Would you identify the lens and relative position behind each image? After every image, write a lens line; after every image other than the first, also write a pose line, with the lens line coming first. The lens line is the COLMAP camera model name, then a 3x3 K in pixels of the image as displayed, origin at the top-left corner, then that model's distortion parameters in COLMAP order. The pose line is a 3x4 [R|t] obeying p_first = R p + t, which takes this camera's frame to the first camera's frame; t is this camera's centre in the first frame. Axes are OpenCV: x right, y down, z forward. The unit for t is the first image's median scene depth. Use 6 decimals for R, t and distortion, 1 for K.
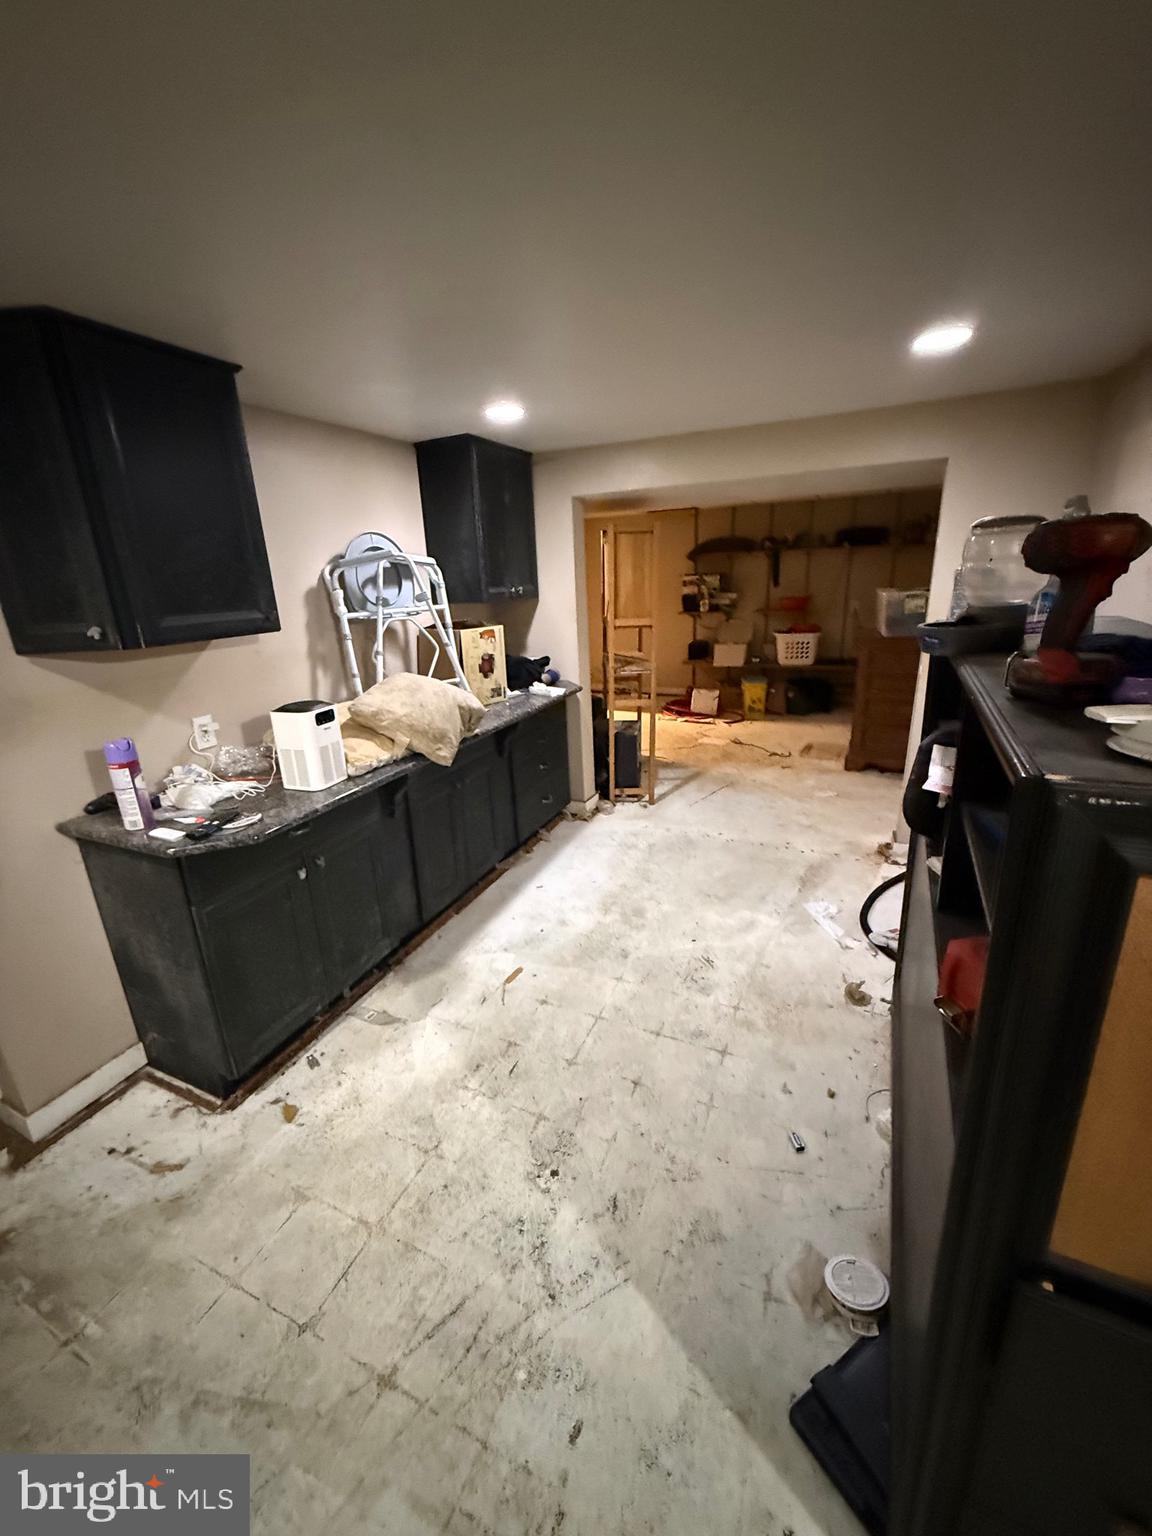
lens RADIAL K [[610.5, 0, 575.1], [0, 610.5, 757.6], [0, 0, 1]] dist [0.002349, -0.000229]
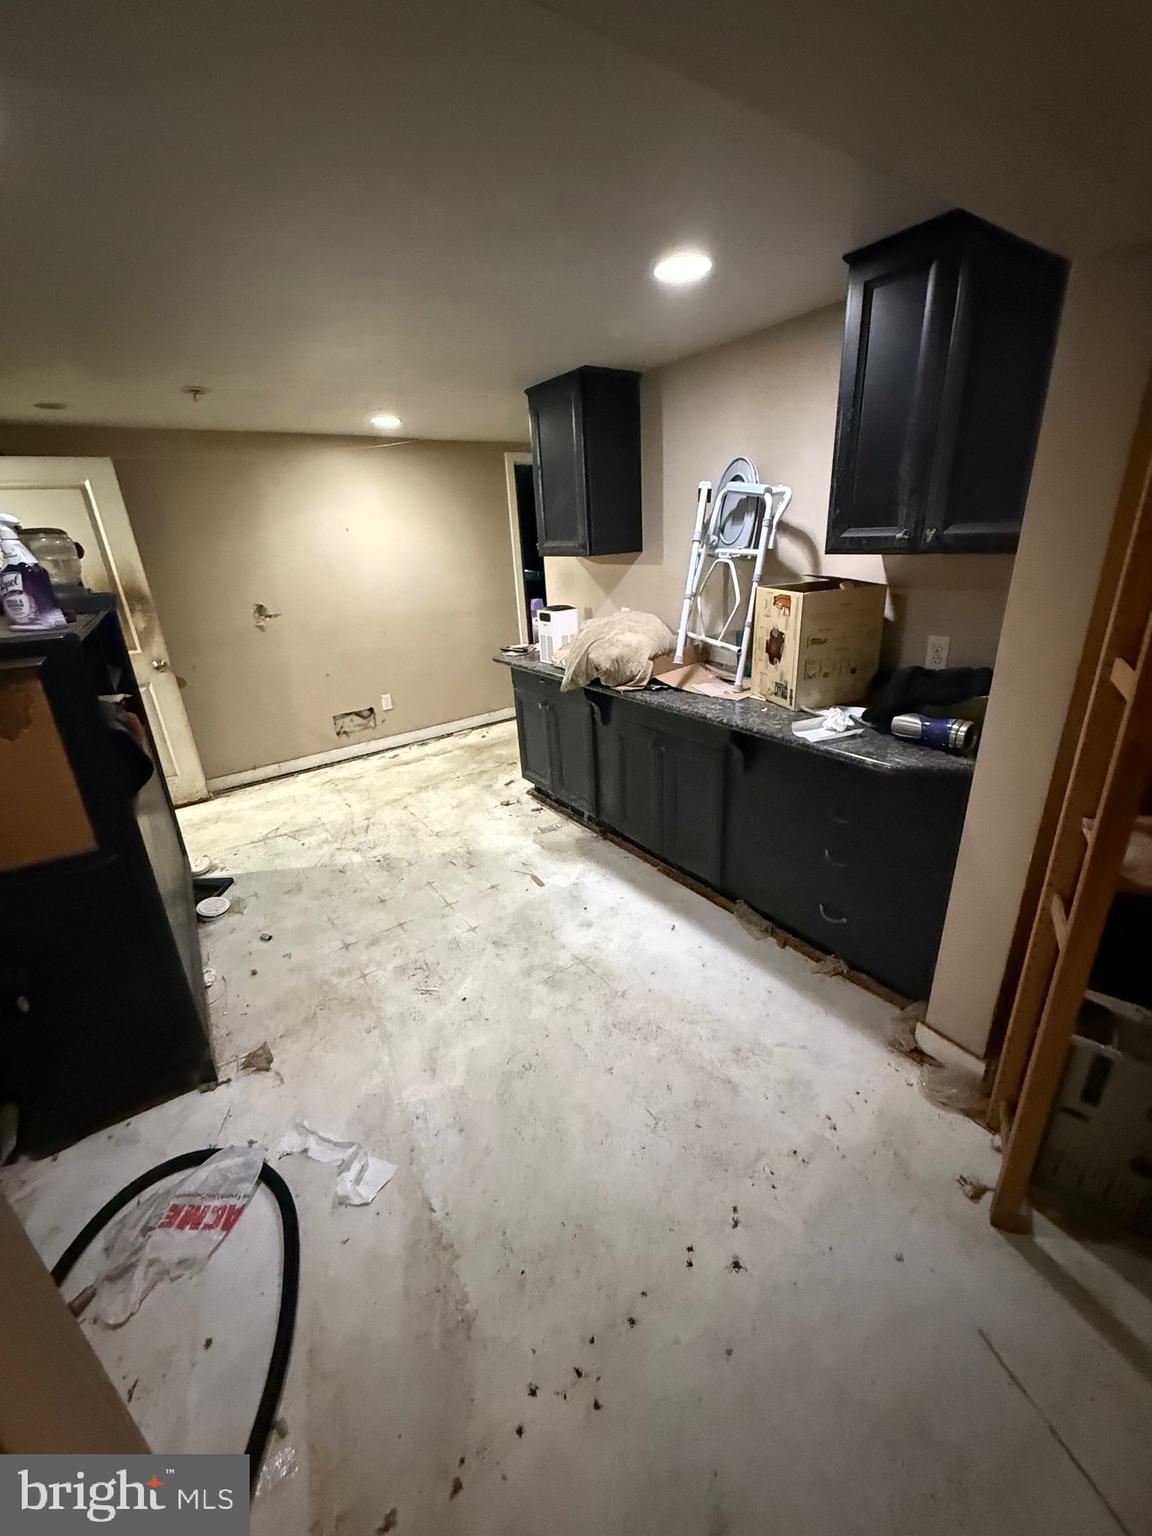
lens RADIAL K [[610.5, 0, 572.4], [0, 610.5, 759.6], [0, 0, 1]] dist [0.002349, -0.000229]
pose [[-0.503090, 0.371859, -0.780142, 0.635267], [-0.178337, 0.838601, 0.514728, -0.412129], [0.845634, 0.398082, -0.355575, 1.278152]]
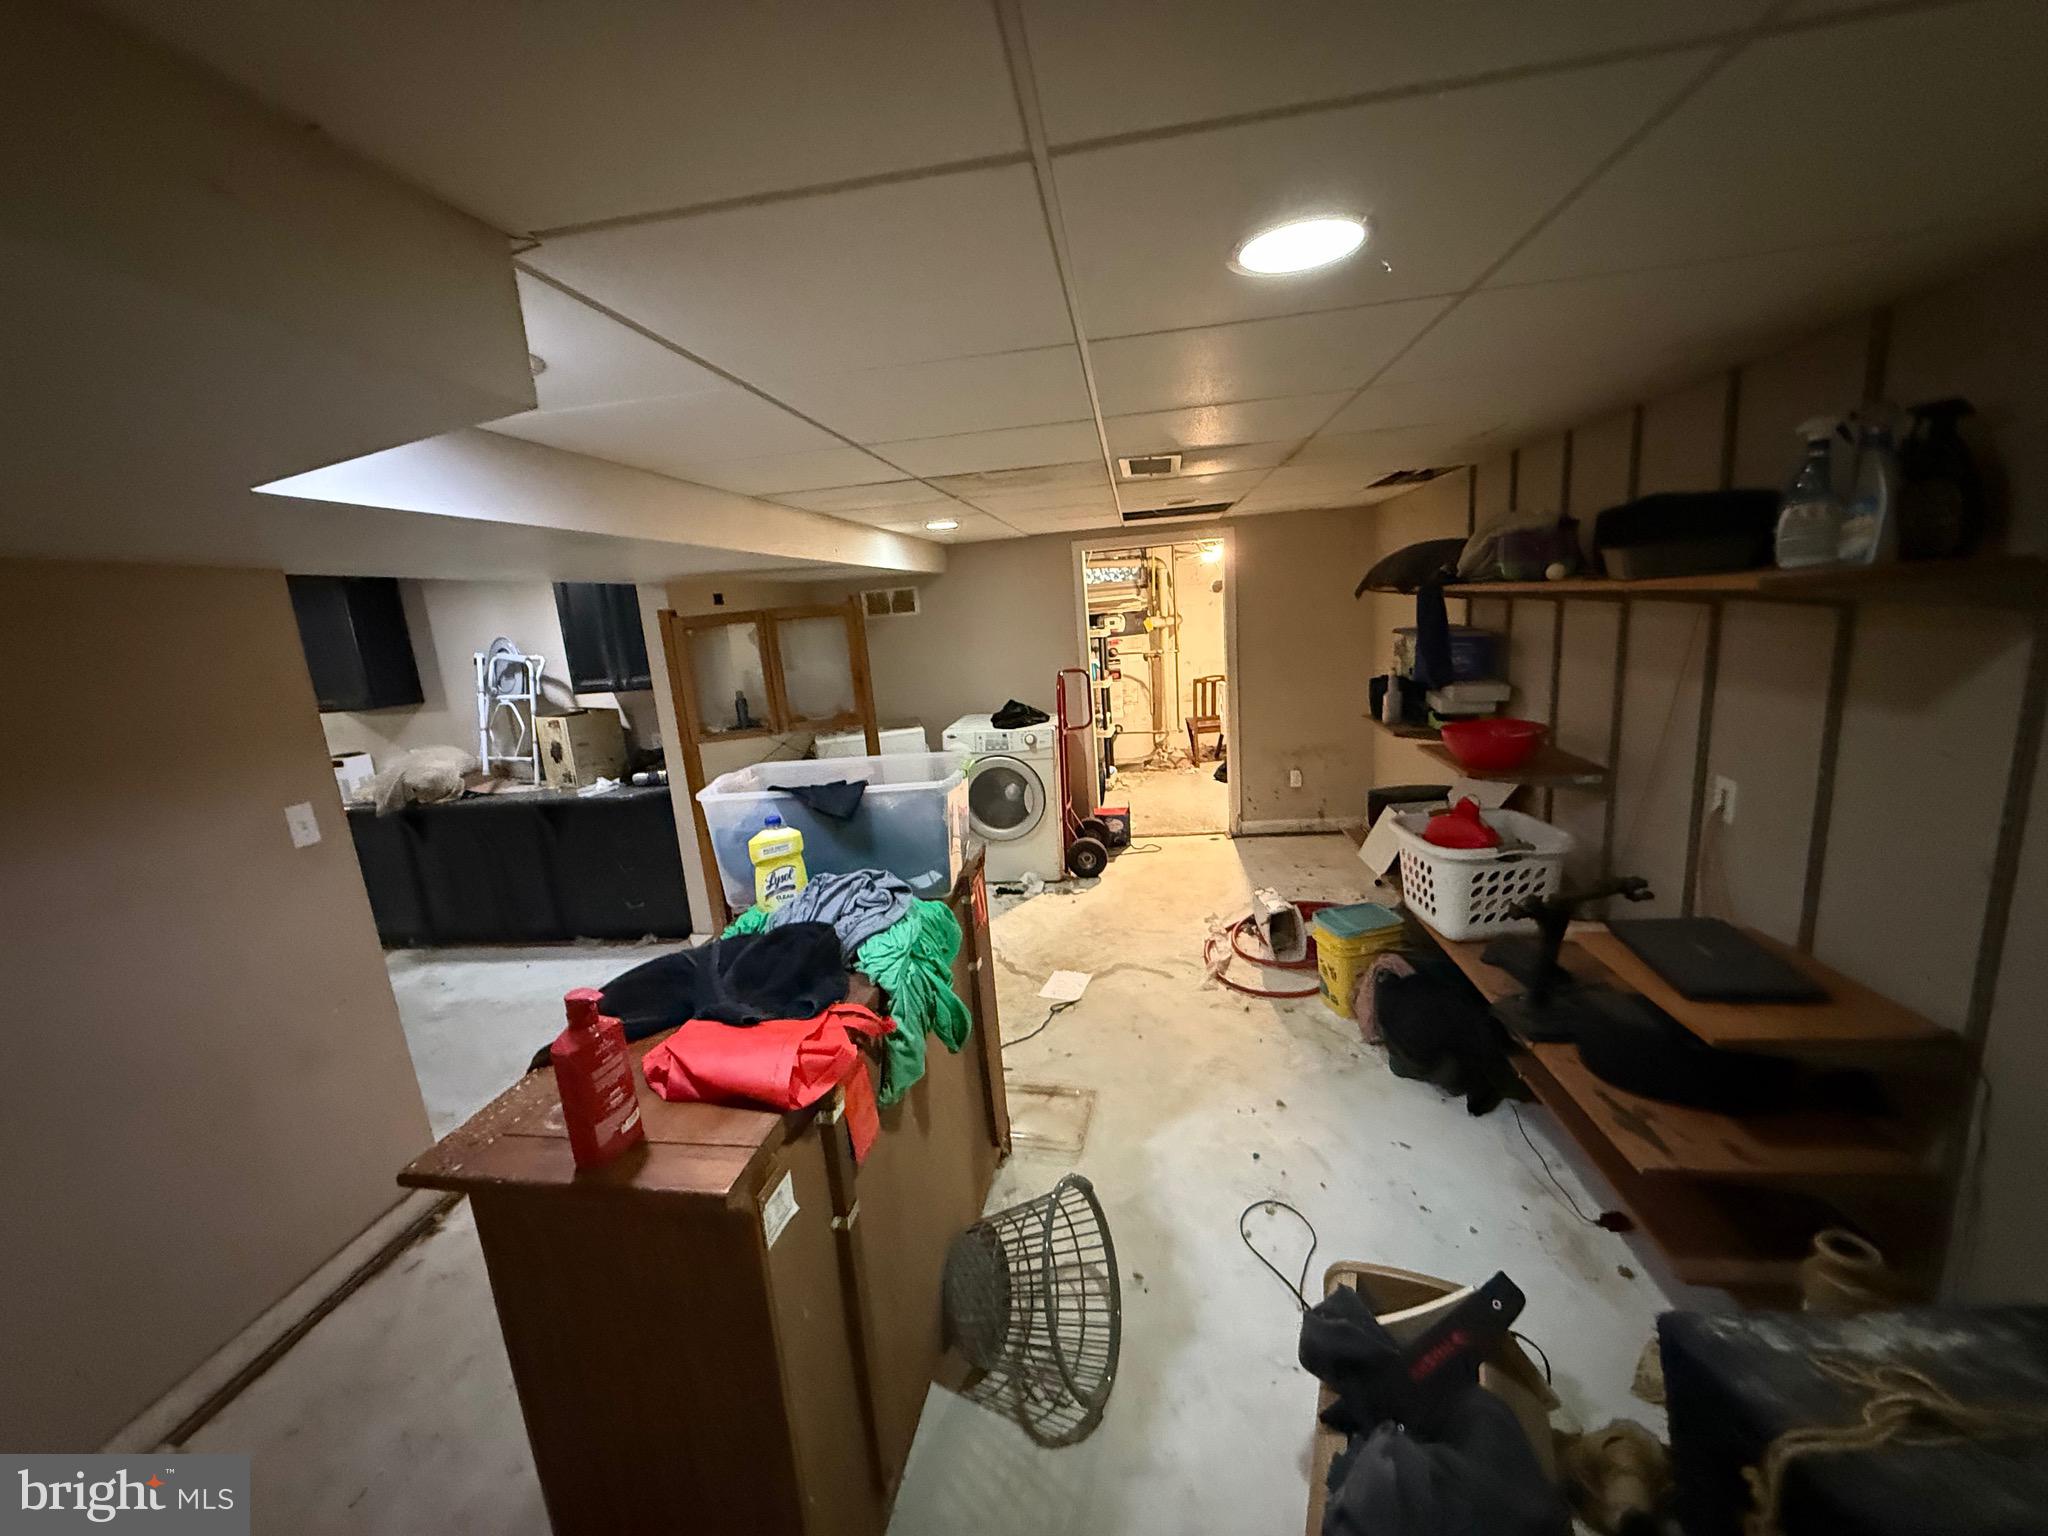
lens RADIAL K [[814.1, 0, 1013.5], [0, 814.1, 777.7], [0, 0, 1]] dist [0.002349, -0.000229]
pose [[0.274933, 0.218557, -0.936293, 1.646528], [-0.216475, 0.962888, 0.161199, -0.592648], [0.936777, 0.158365, 0.312042, 1.521242]]
